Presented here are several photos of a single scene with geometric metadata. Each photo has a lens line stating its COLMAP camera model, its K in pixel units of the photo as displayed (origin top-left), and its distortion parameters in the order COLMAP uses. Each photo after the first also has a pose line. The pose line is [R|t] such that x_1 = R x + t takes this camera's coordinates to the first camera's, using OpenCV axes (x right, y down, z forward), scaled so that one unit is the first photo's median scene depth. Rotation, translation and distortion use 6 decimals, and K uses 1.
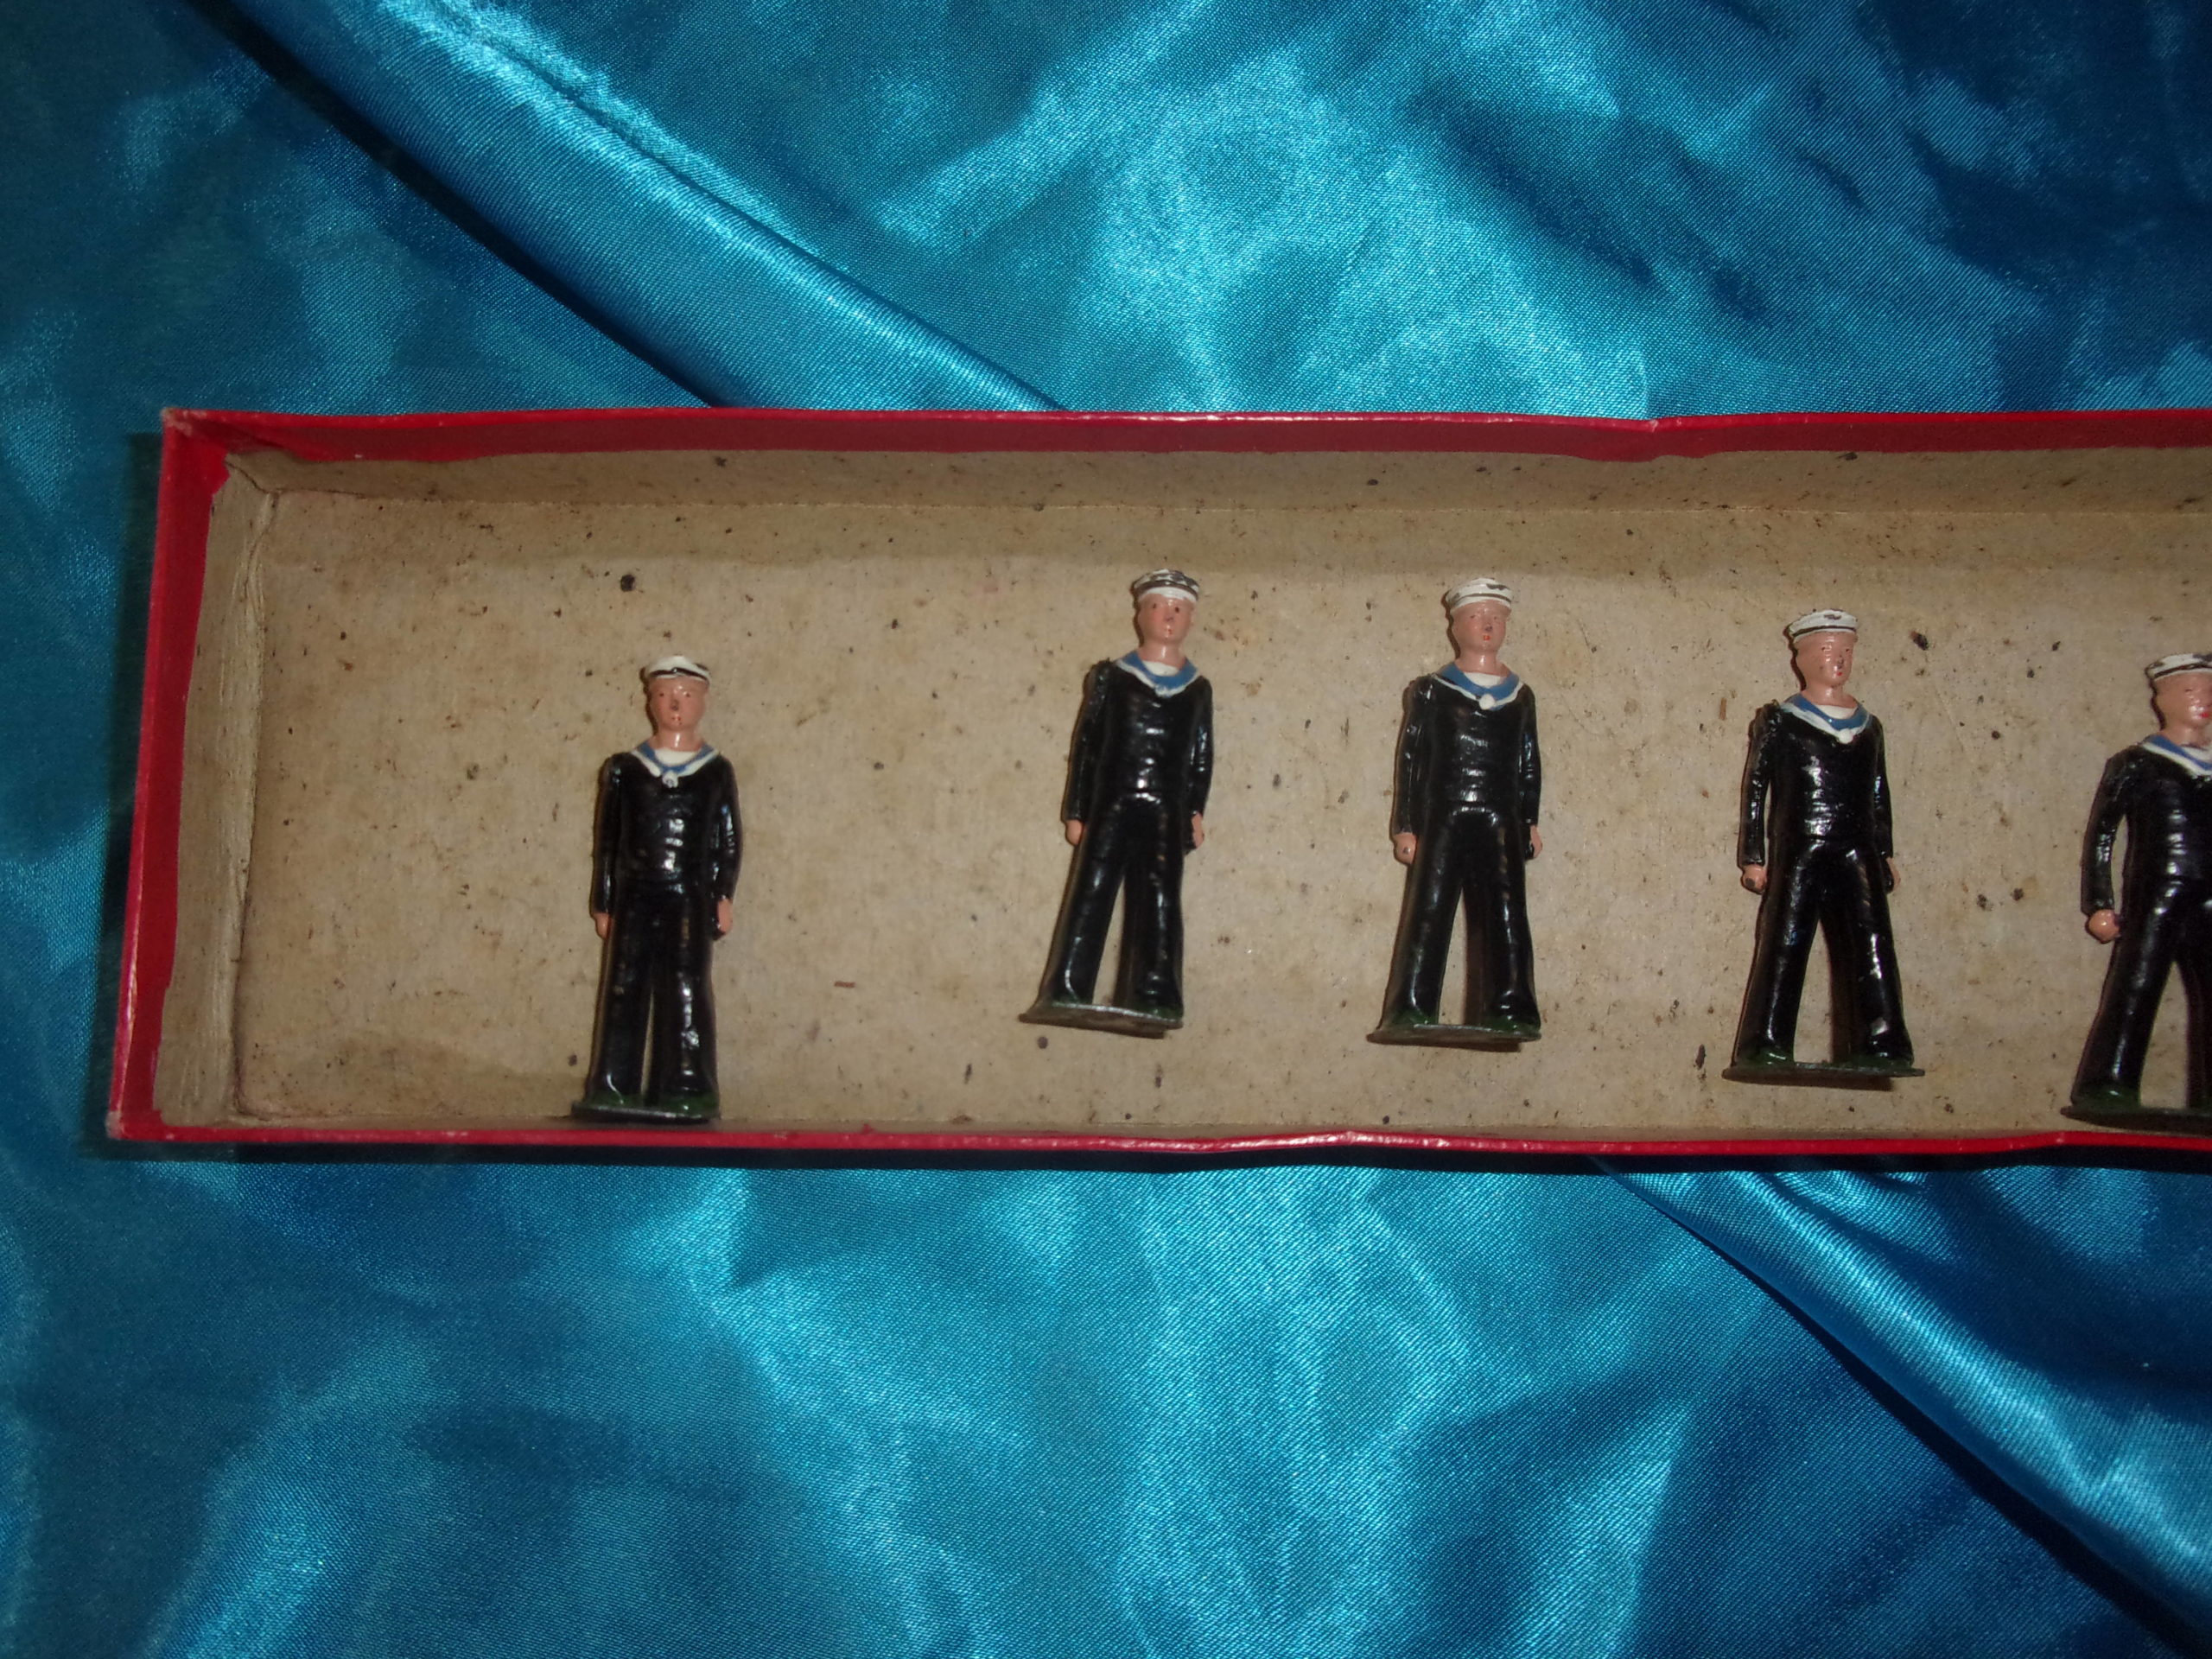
lens RADIAL K [[1810.2, 0, 1109.6], [0, 1810.2, 829.2], [0, 0, 1]] dist [0.000349, -0.011446]
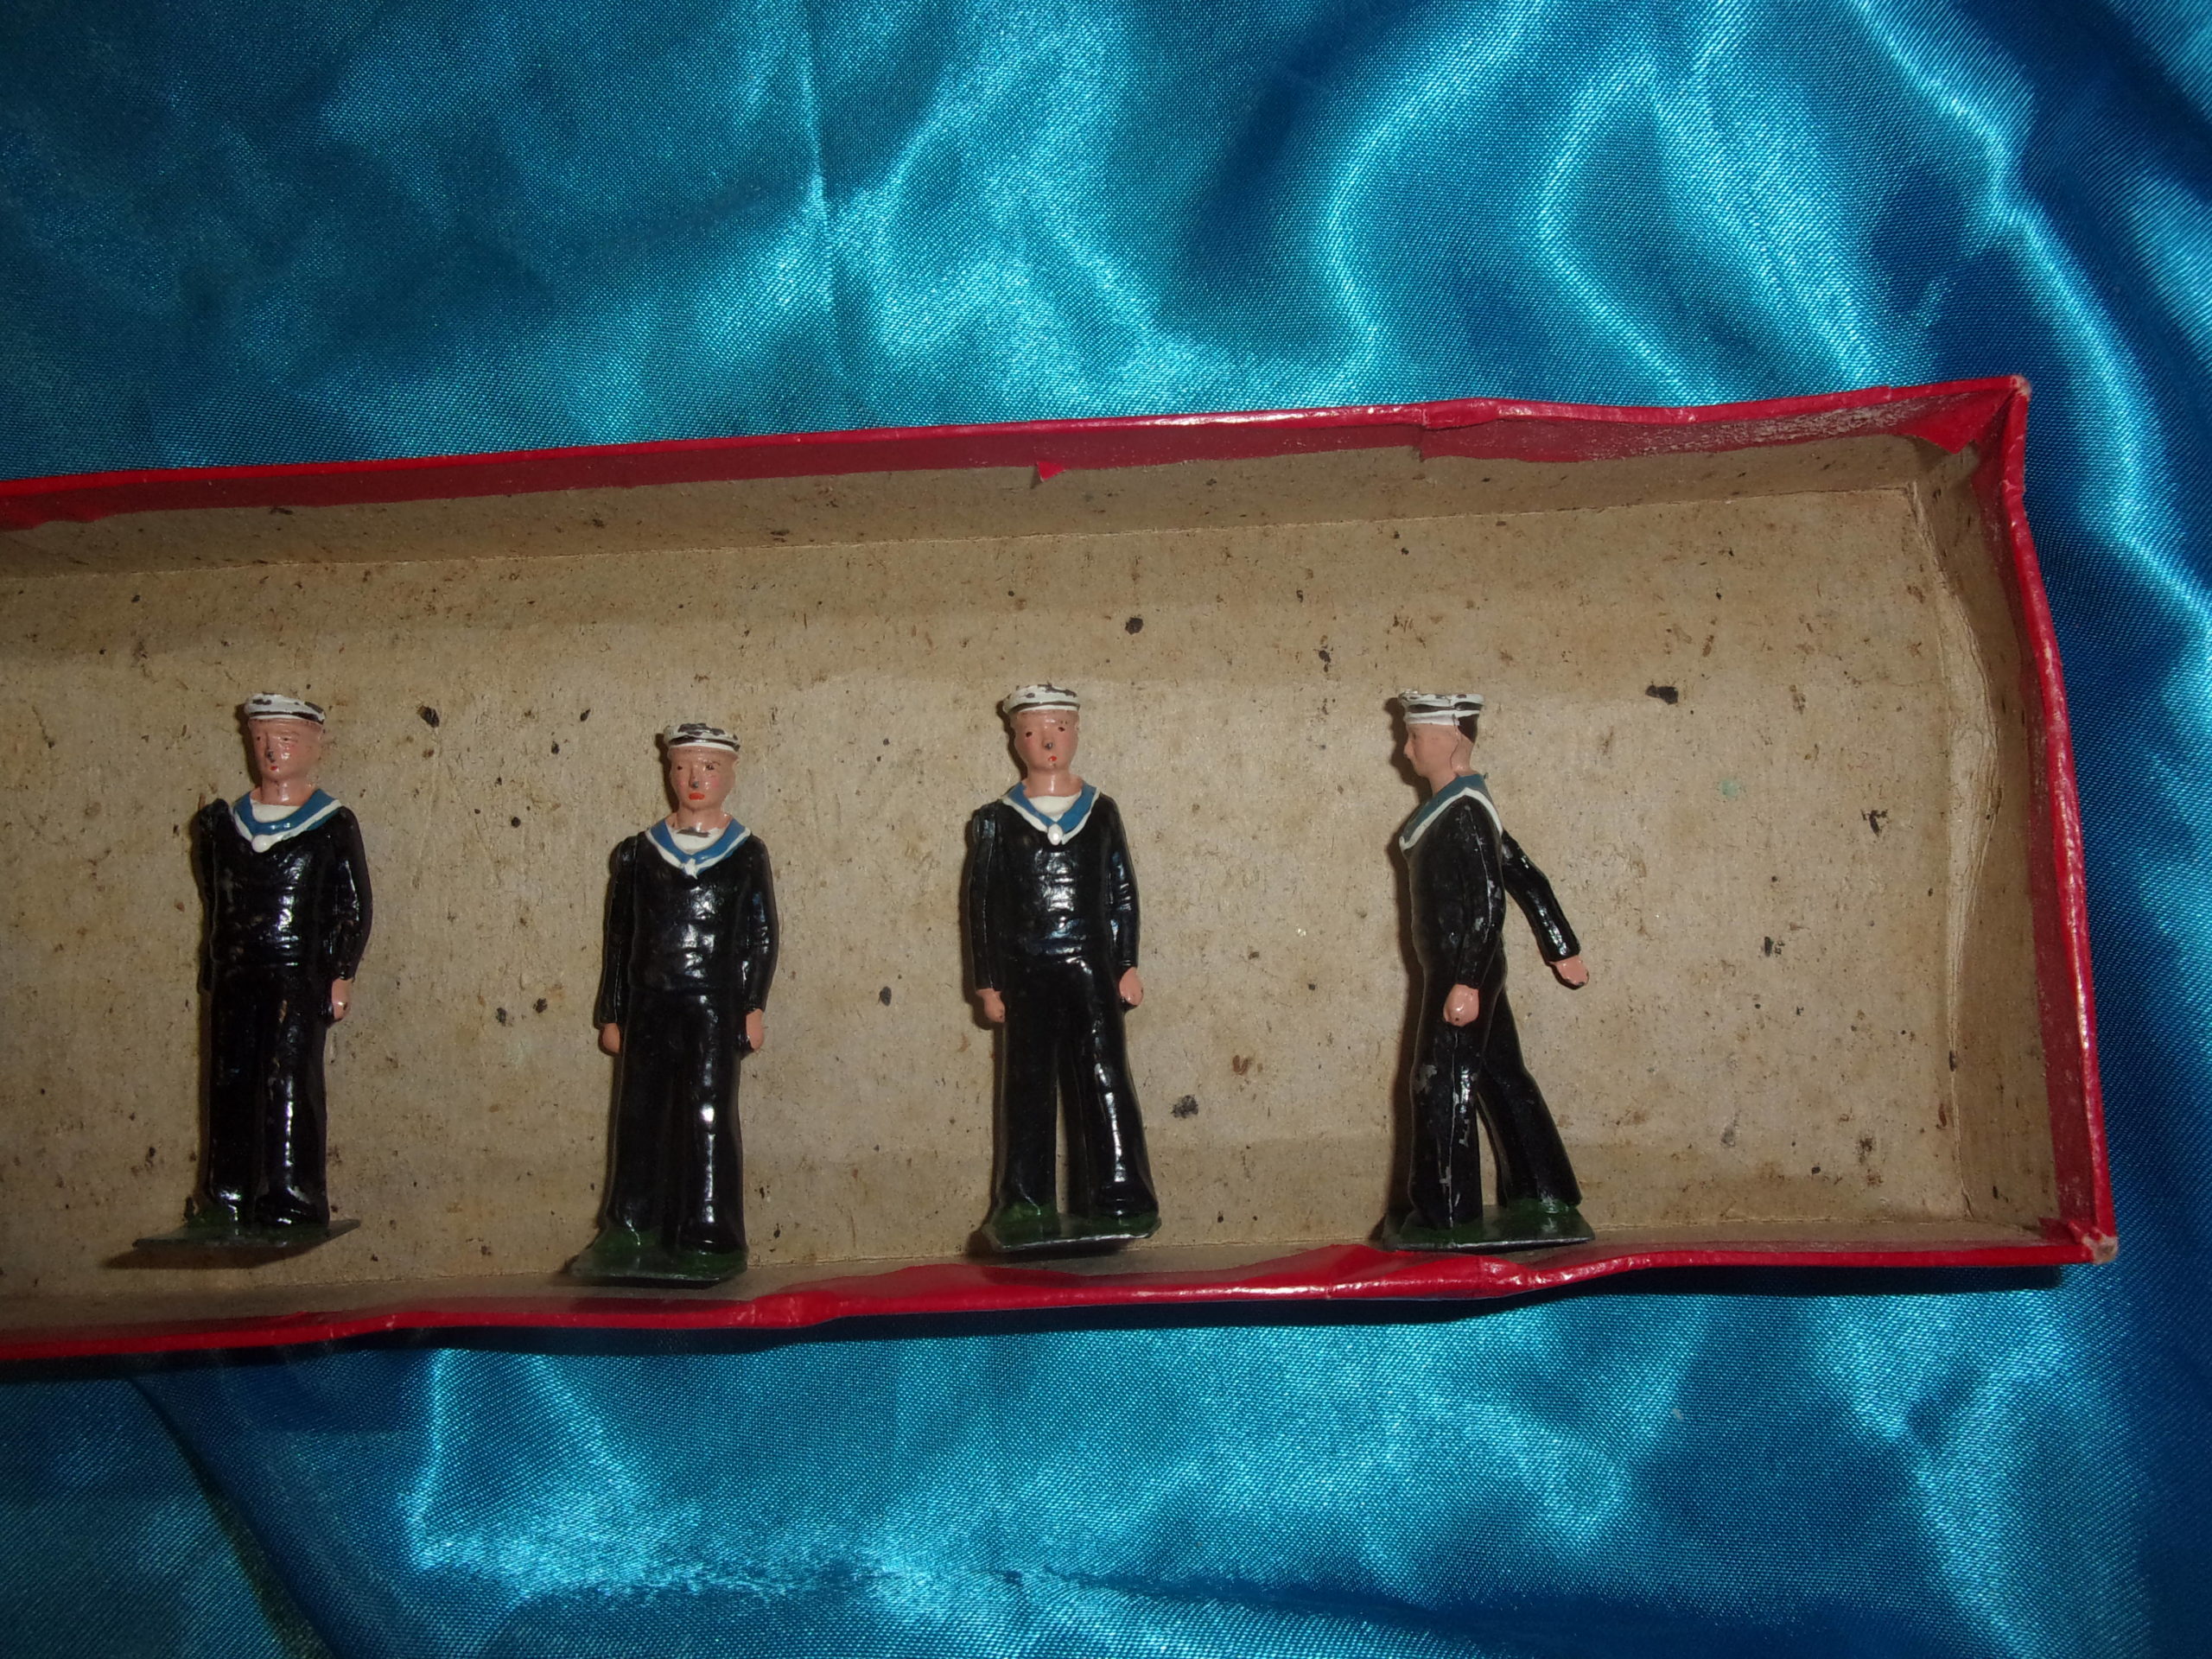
lens RADIAL K [[1810.2, 0, 1128.1], [0, 1810.2, 812.2], [0, 0, 1]] dist [0.000349, -0.011446]
pose [[0.997753, -0.050186, 0.044393, 0.743744], [0.048587, 0.998155, 0.036406, -0.073864], [-0.046138, -0.034167, 0.998351, 0.122420]]
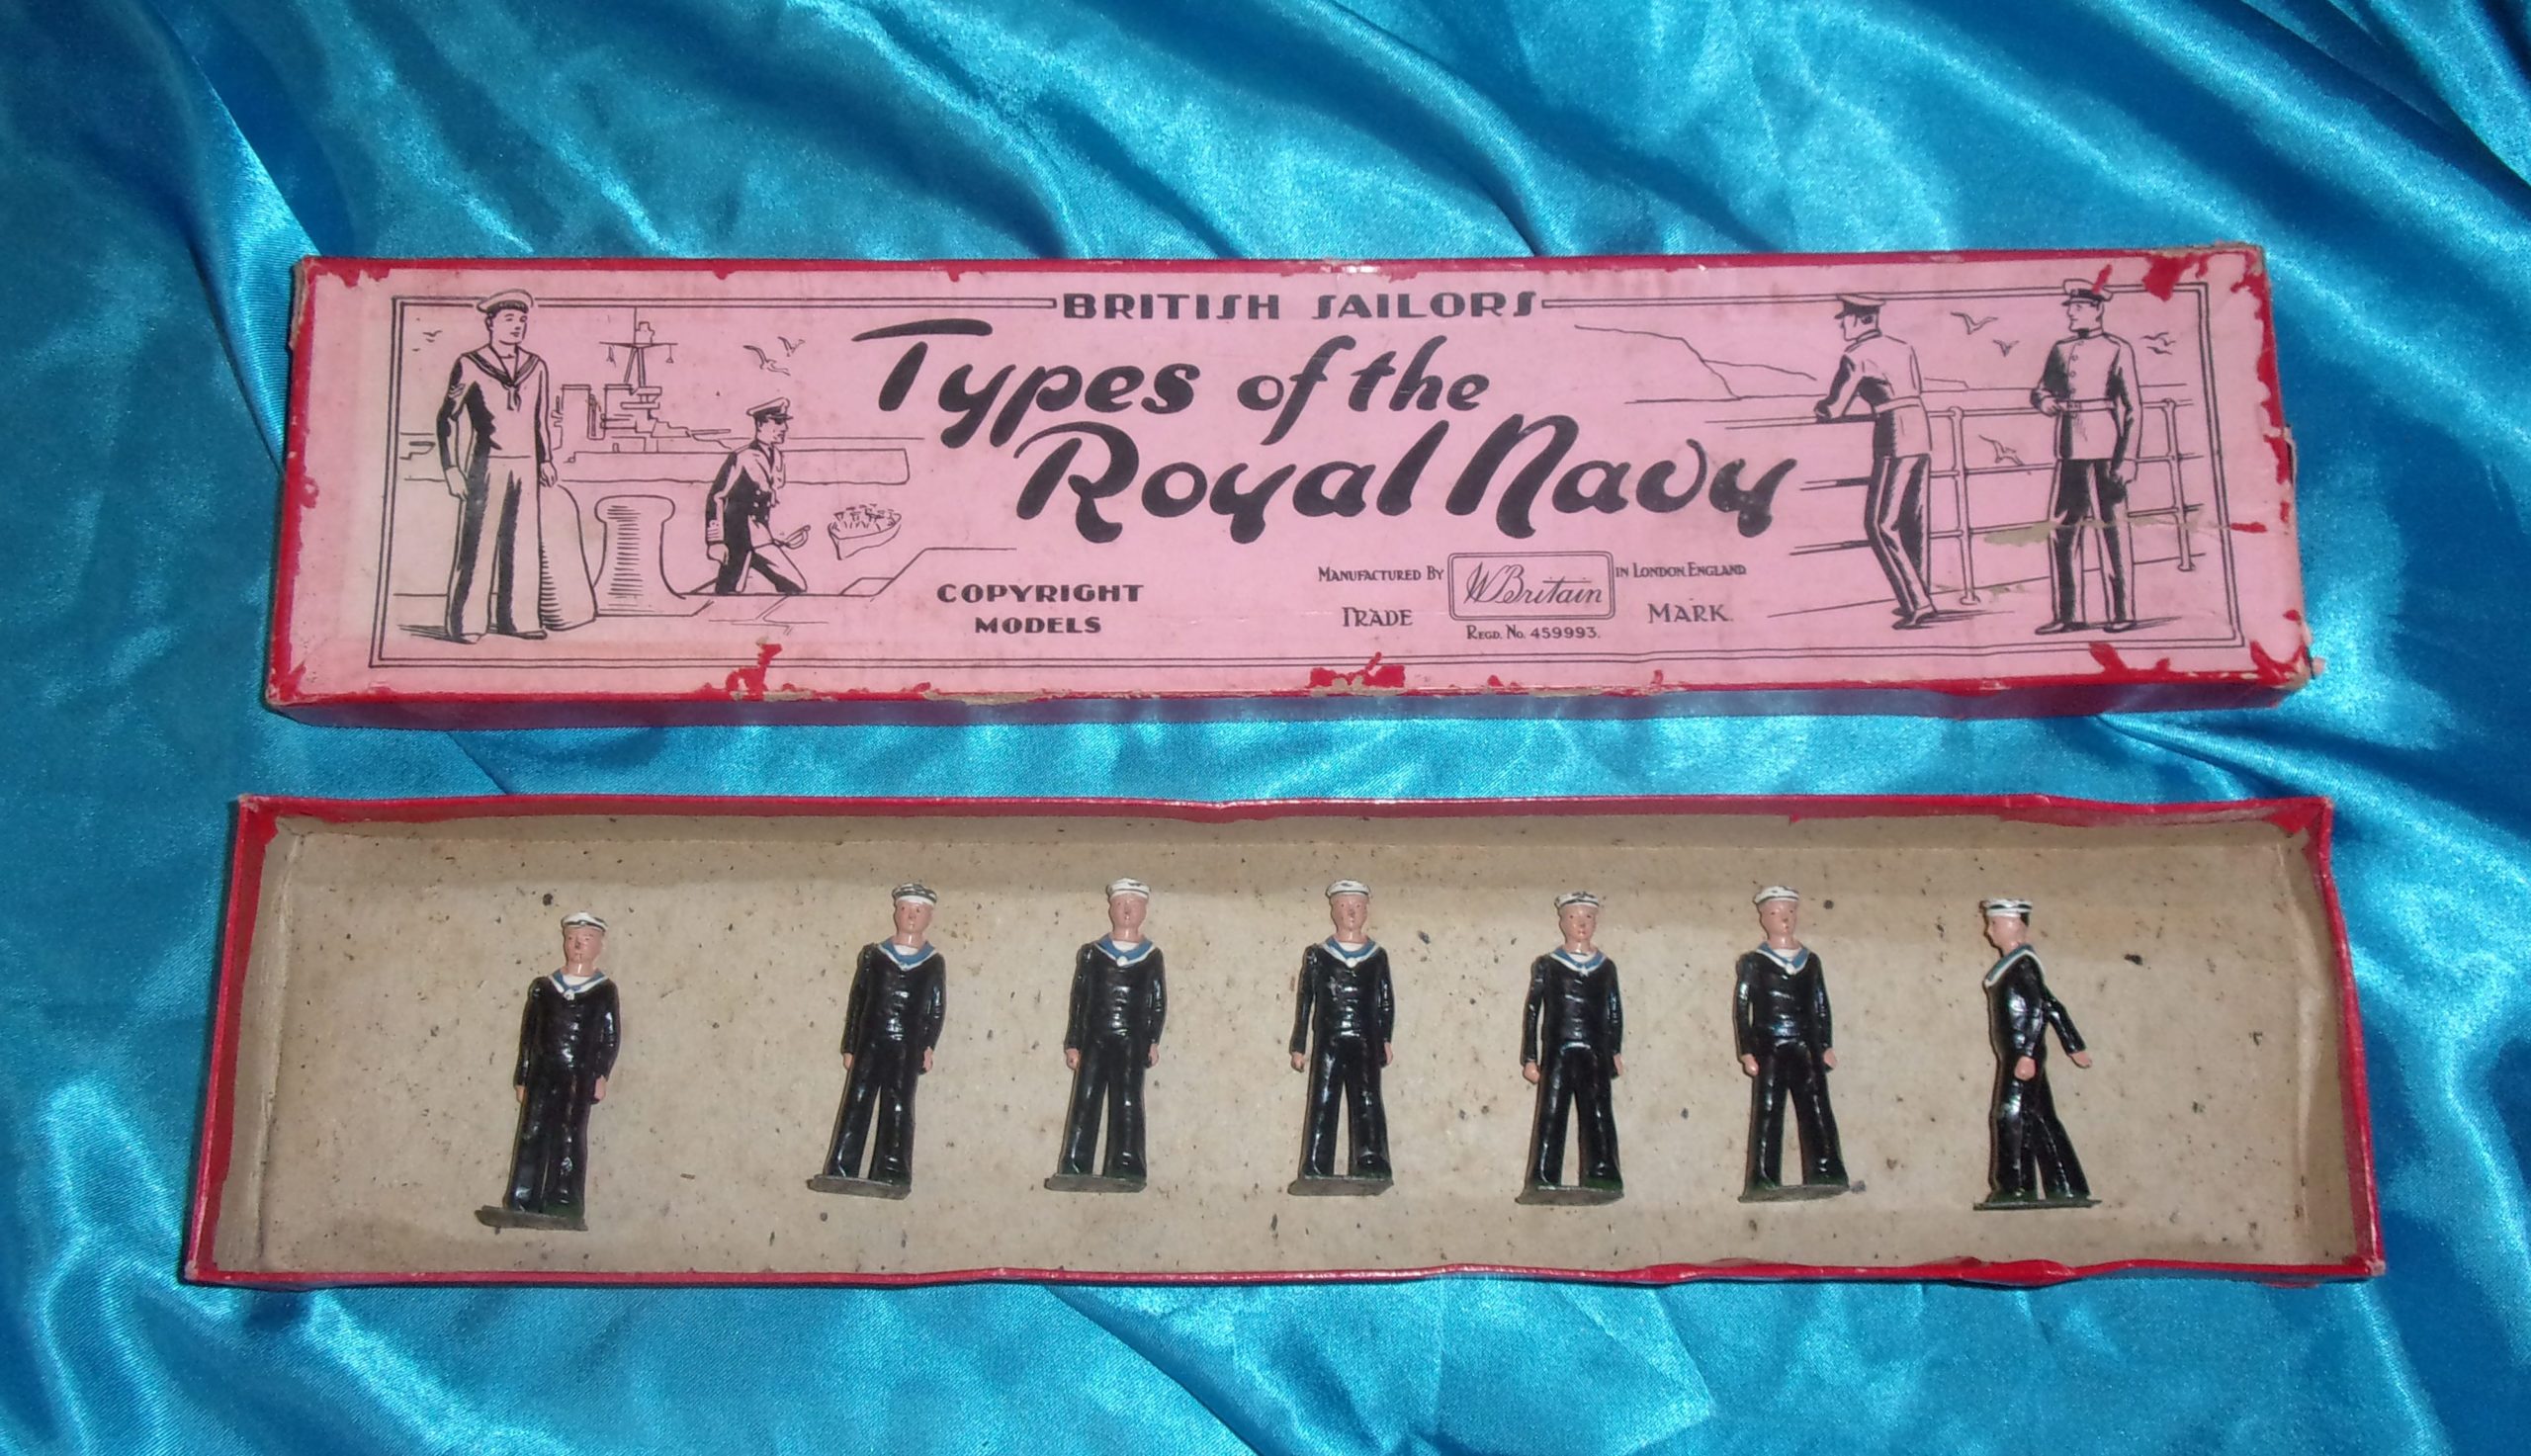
lens RADIAL K [[2331.2, 0, 1345.5], [0, 2331.2, 693.6], [0, 0, 1]] dist [0.022215, -0.076721]
pose [[0.998513, 0.004168, 0.054354, 0.278507], [0.002124, 0.993340, -0.115197, -0.083316], [-0.054472, 0.115141, 0.991854, -0.940535]]
